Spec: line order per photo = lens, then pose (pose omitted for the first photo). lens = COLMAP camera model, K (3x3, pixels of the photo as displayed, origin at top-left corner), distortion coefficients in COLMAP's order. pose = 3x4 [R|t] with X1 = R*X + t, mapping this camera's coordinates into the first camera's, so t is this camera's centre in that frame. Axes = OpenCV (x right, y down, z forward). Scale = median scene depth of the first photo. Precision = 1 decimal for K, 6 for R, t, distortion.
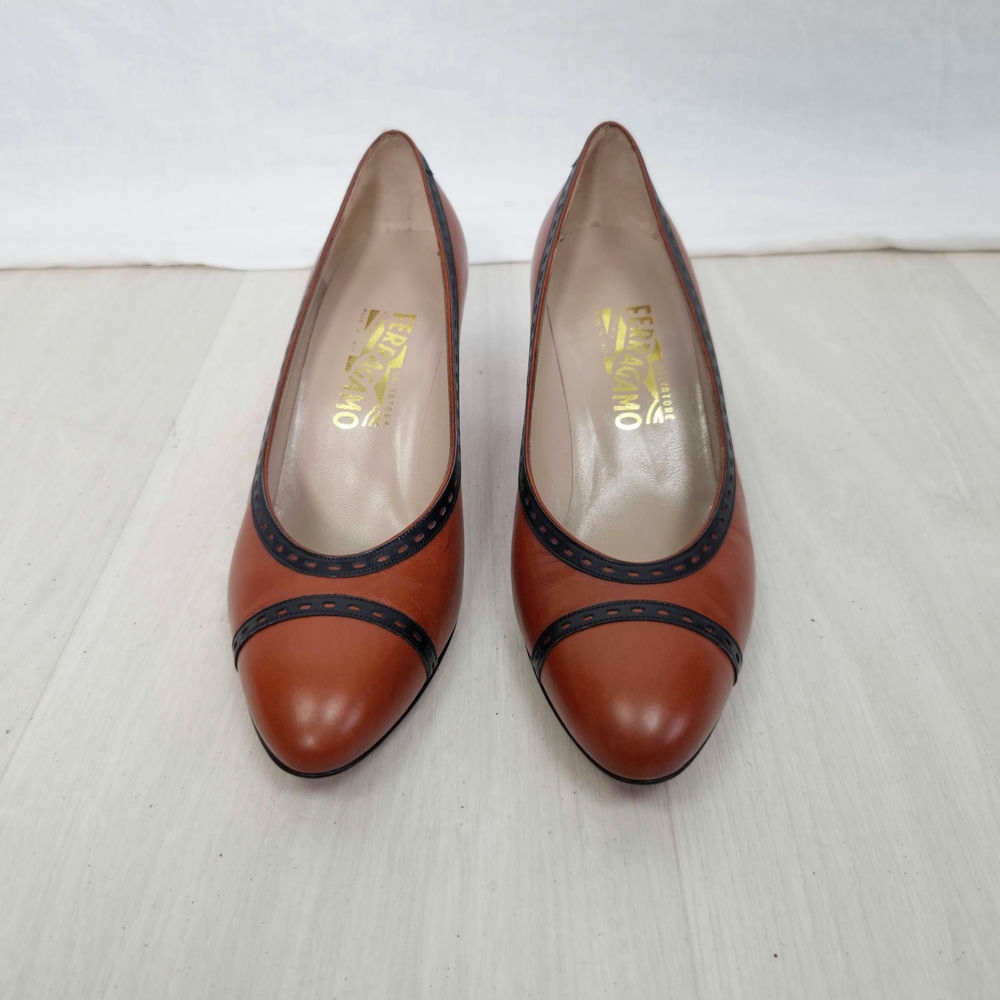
lens RADIAL K [[923.7, 0, 497.4], [0, 923.7, 511.0], [0, 0, 1]] dist [0.011992, -0.015432]
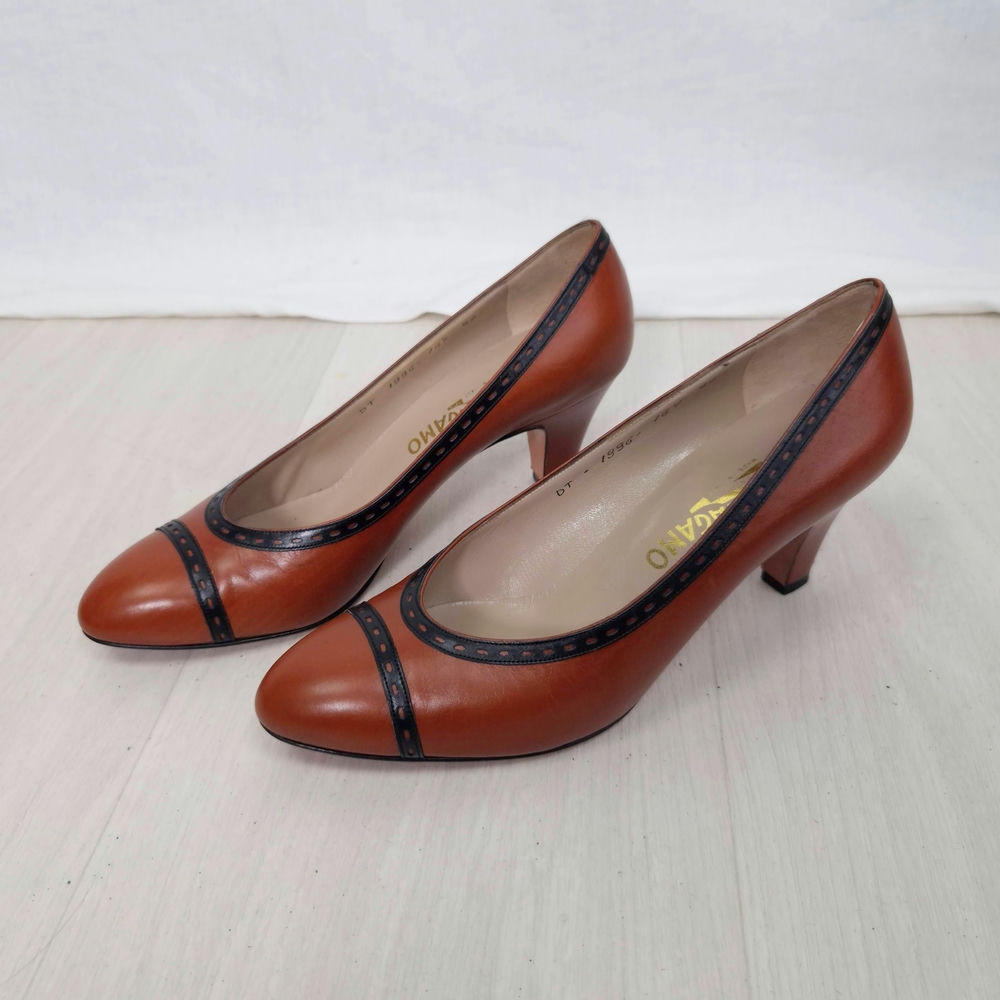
lens RADIAL K [[976.0, 0, 488.0], [0, 976.0, 519.6], [0, 0, 1]] dist [0.024144, -0.034717]
pose [[0.994763, 0.037353, -0.095138, -0.001914], [-0.041030, 0.998473, -0.036992, -0.009675], [0.093611, 0.040702, 0.994777, -0.148860]]
